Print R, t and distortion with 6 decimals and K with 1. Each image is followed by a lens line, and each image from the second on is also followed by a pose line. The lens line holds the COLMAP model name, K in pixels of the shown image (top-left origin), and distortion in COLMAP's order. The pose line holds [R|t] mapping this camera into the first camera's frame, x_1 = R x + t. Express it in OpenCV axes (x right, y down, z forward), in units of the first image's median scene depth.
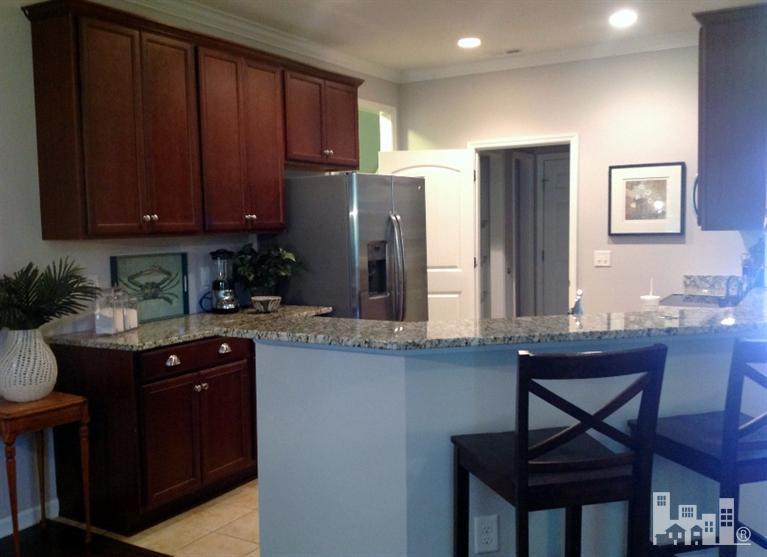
lens RADIAL K [[742.6, 0, 383.5], [0, 742.6, 278.5], [0, 0, 1]] dist [0.205153, -0.475277]
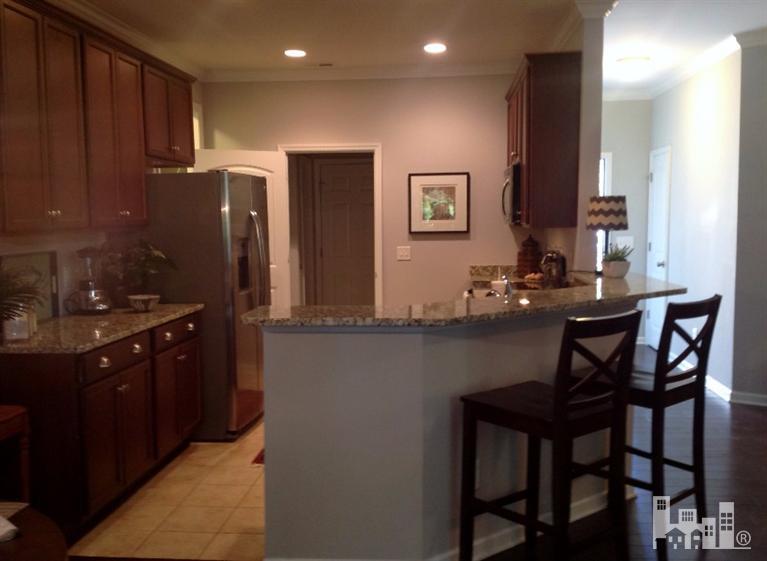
lens RADIAL K [[737.4, 0, 383.5], [0, 737.4, 280.5], [0, 0, 1]] dist [0.162897, -0.373153]
pose [[0.903714, -0.029754, 0.427101, -0.280351], [0.028464, 0.999551, 0.009405, 0.004610], [-0.427189, 0.003657, 0.904155, -0.013112]]
